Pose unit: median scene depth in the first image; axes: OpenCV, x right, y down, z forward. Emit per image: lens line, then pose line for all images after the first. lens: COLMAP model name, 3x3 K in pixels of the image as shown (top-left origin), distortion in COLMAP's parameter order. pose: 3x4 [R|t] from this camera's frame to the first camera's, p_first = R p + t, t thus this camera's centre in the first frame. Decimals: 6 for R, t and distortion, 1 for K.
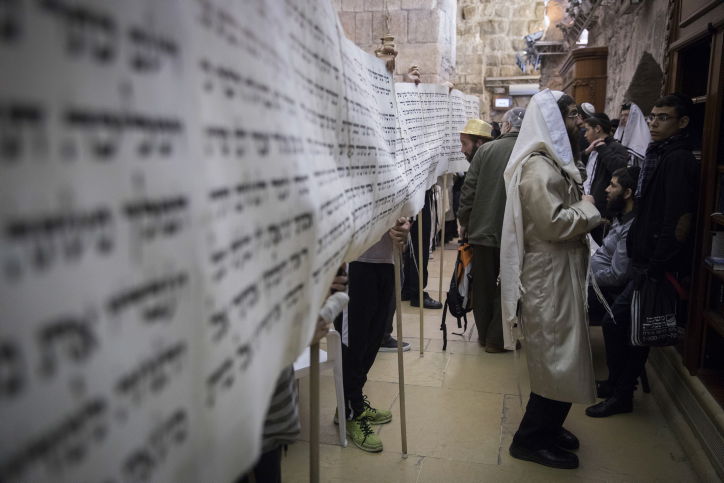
lens RADIAL K [[619.5, 0, 363.4], [0, 619.5, 240.5], [0, 0, 1]] dist [-0.042732, 0.000558]
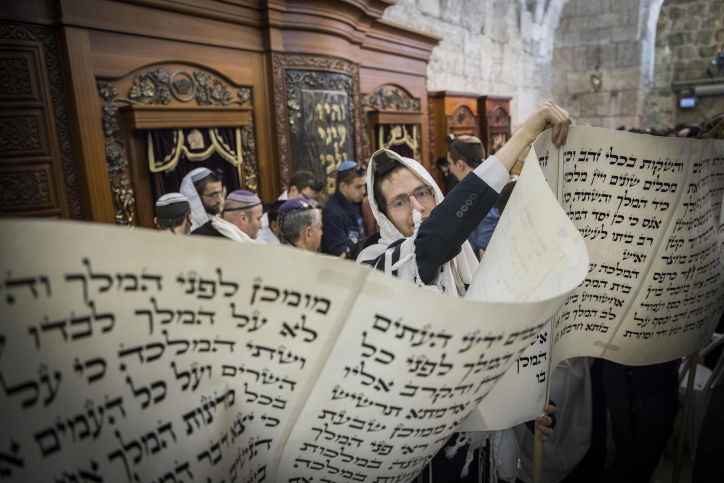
lens RADIAL K [[500.4, 0, 368.5], [0, 500.4, 224.4], [0, 0, 1]] dist [-0.070756, 0.056620]
pose [[0.944676, 0.027734, -0.326830, -0.043000], [-0.020939, 0.999486, 0.024291, 0.000998], [0.327335, -0.016103, 0.944771, -0.099750]]
